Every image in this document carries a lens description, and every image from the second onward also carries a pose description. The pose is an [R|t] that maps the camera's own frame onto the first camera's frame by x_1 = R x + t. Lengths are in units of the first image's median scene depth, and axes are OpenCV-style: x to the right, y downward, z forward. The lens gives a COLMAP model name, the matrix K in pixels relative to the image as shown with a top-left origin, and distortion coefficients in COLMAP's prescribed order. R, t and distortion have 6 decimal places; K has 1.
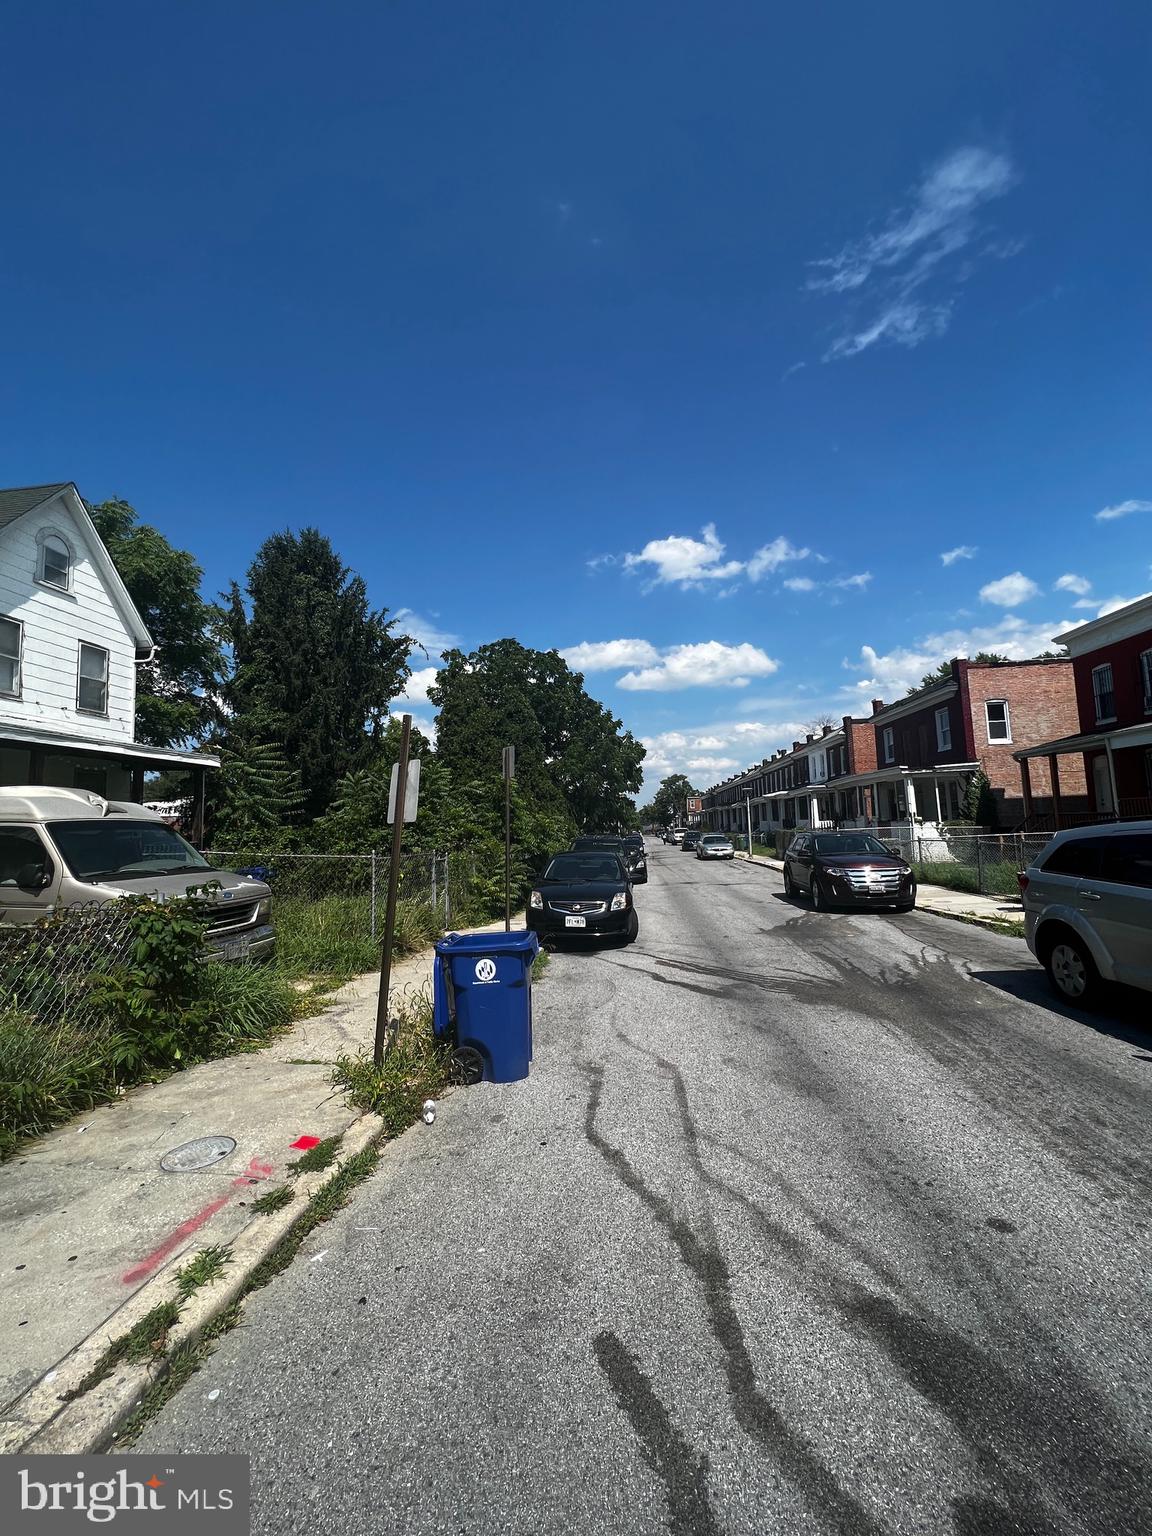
lens RADIAL K [[612.1, 0, 579.2], [0, 612.1, 779.1], [0, 0, 1]] dist [0.001988, 0.000409]
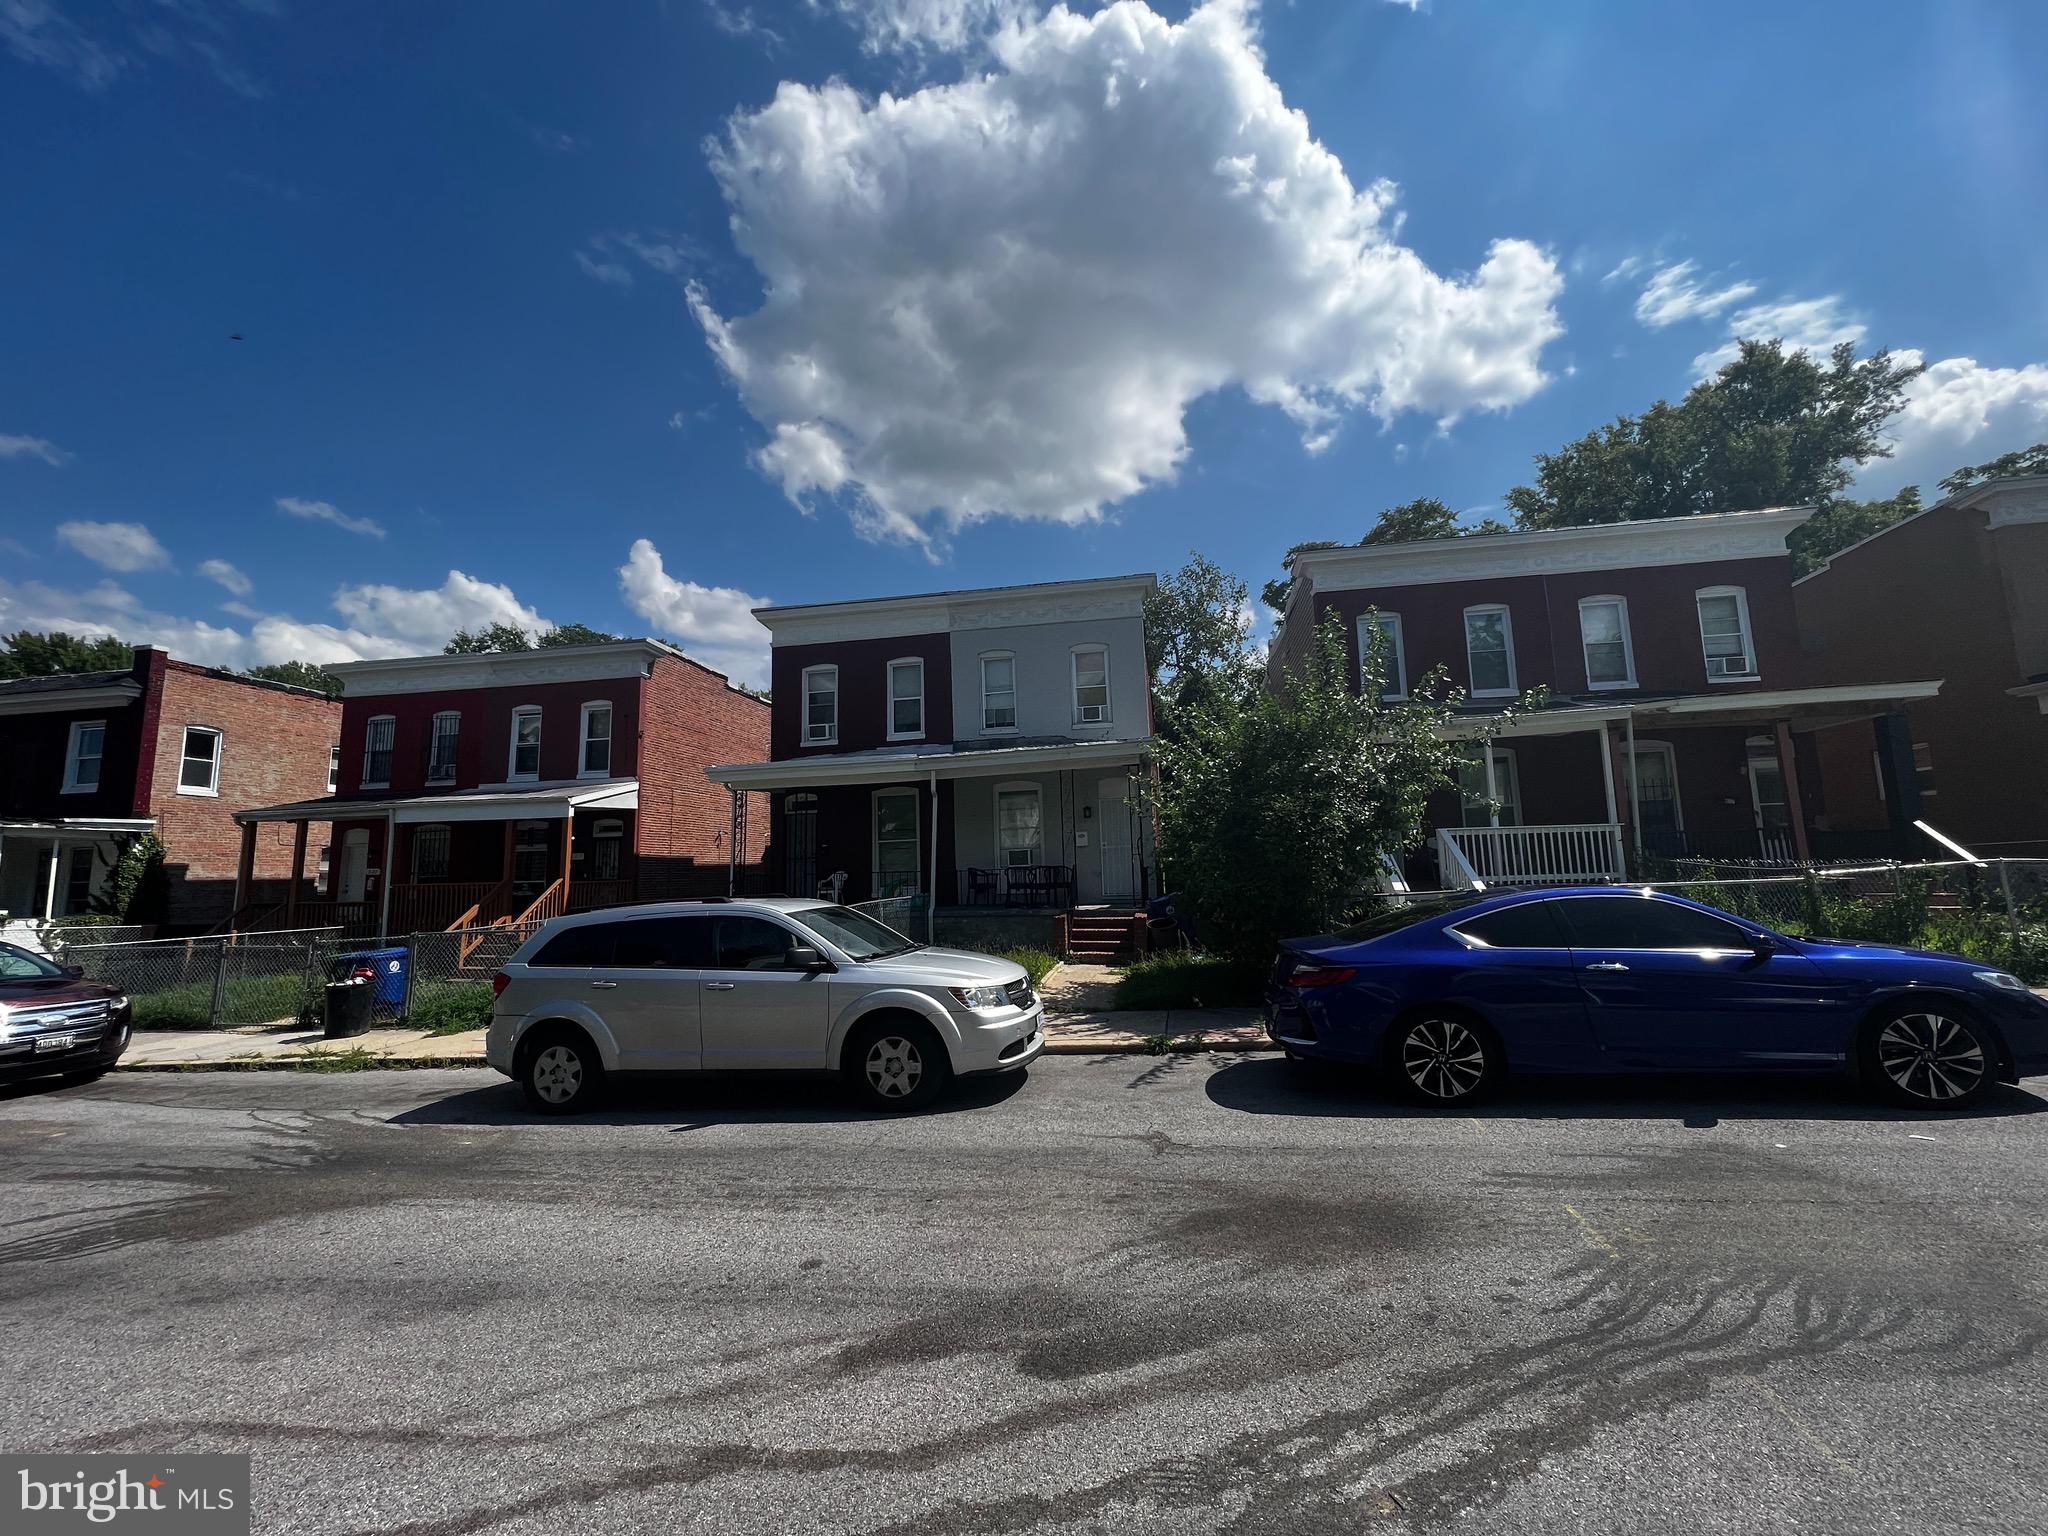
lens RADIAL K [[816.2, 0, 1024.0], [0, 816.2, 768.0], [0, 0, 1]] dist [0.001988, 0.000409]
pose [[0.086199, 0.166751, 0.982224, -0.472039], [-0.055703, 0.985158, -0.162360, 0.031769], [-0.994720, -0.040718, 0.094208, 0.273757]]
